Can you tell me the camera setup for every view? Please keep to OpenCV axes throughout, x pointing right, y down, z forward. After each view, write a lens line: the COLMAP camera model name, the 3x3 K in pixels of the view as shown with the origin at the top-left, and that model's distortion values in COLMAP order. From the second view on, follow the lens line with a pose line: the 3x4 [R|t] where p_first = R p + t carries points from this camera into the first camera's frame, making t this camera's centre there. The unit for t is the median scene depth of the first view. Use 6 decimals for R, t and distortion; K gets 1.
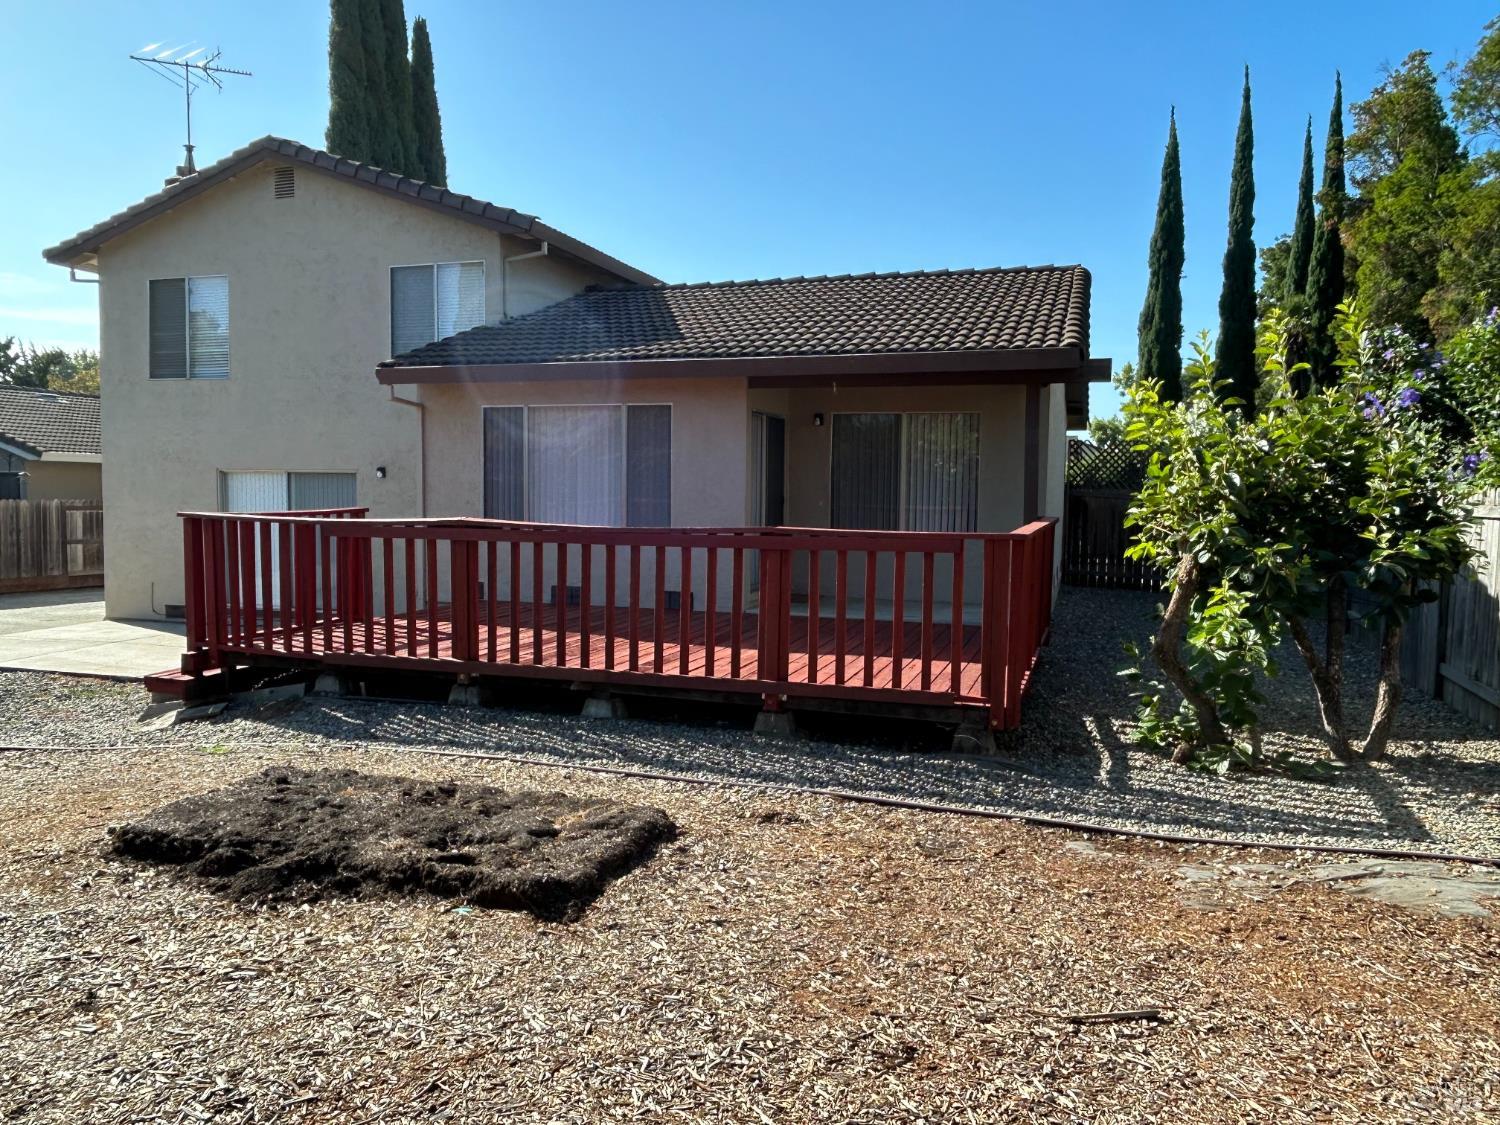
lens RADIAL K [[1110.7, 0, 752.4], [0, 1110.7, 557.1], [0, 0, 1]] dist [0.010620, -0.025927]
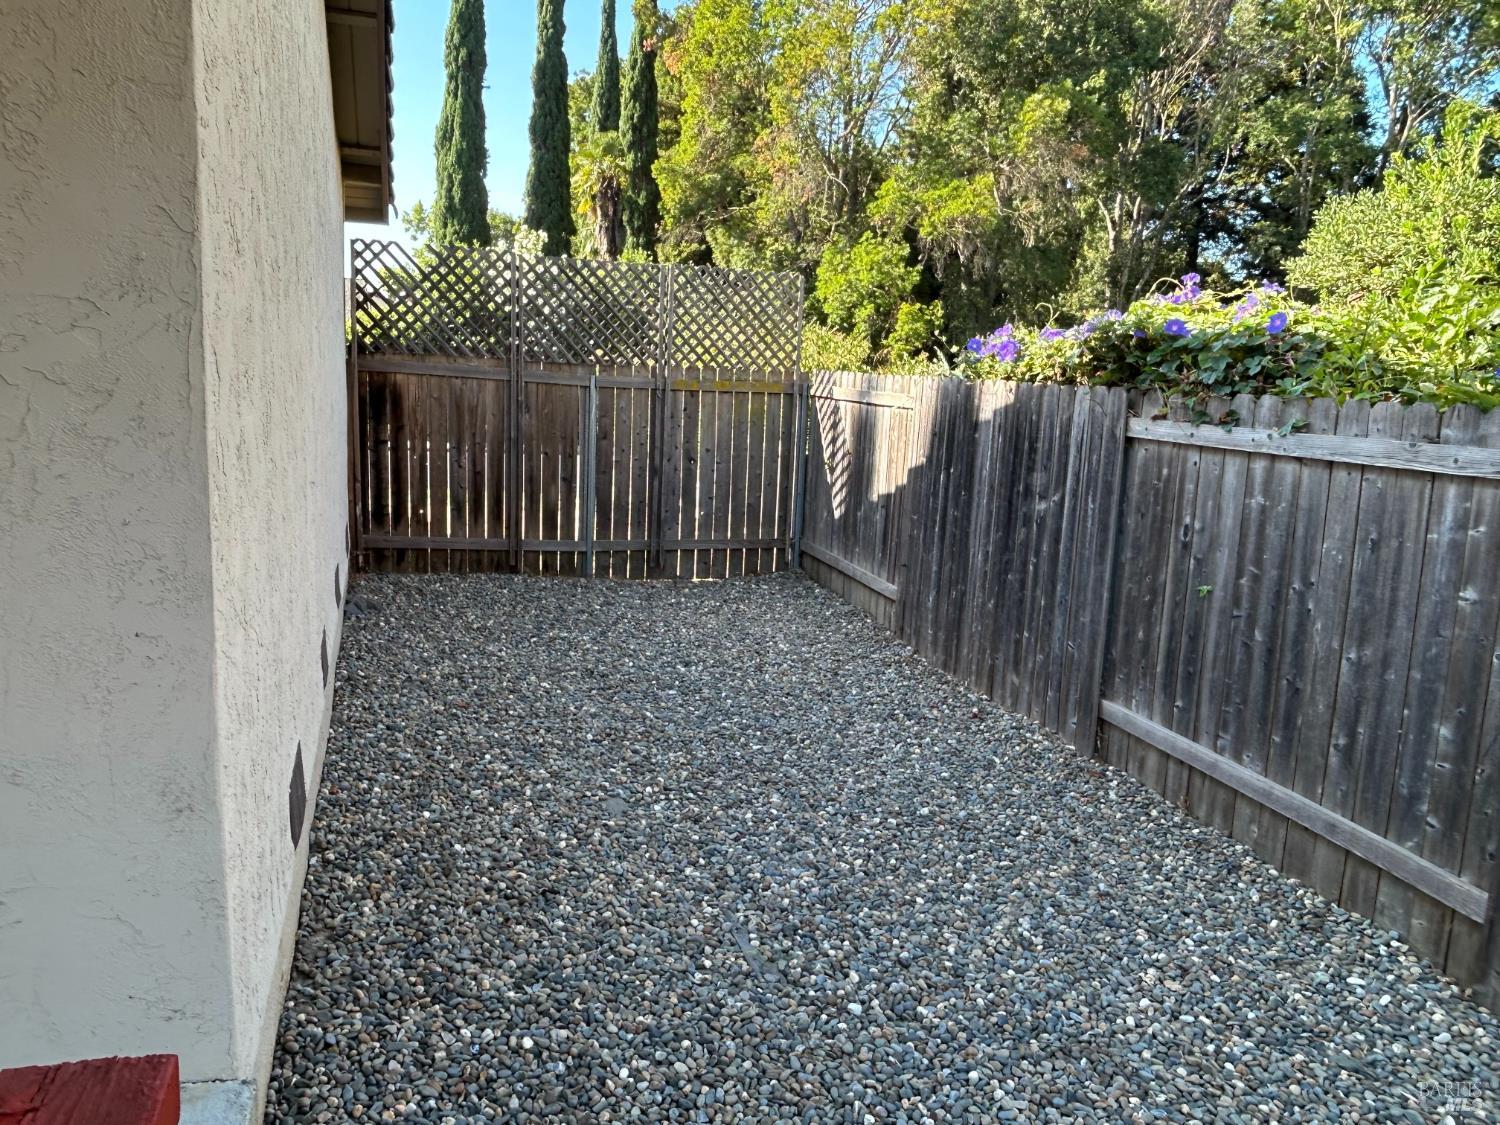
lens RADIAL K [[1110.7, 0, 750.3], [0, 1110.7, 557.1], [0, 0, 1]] dist [0.010620, -0.025927]
pose [[0.818445, -0.080031, 0.568983, 0.055959], [0.008697, 0.991865, 0.127001, -0.012947], [-0.574518, -0.098995, 0.812483, 0.195580]]
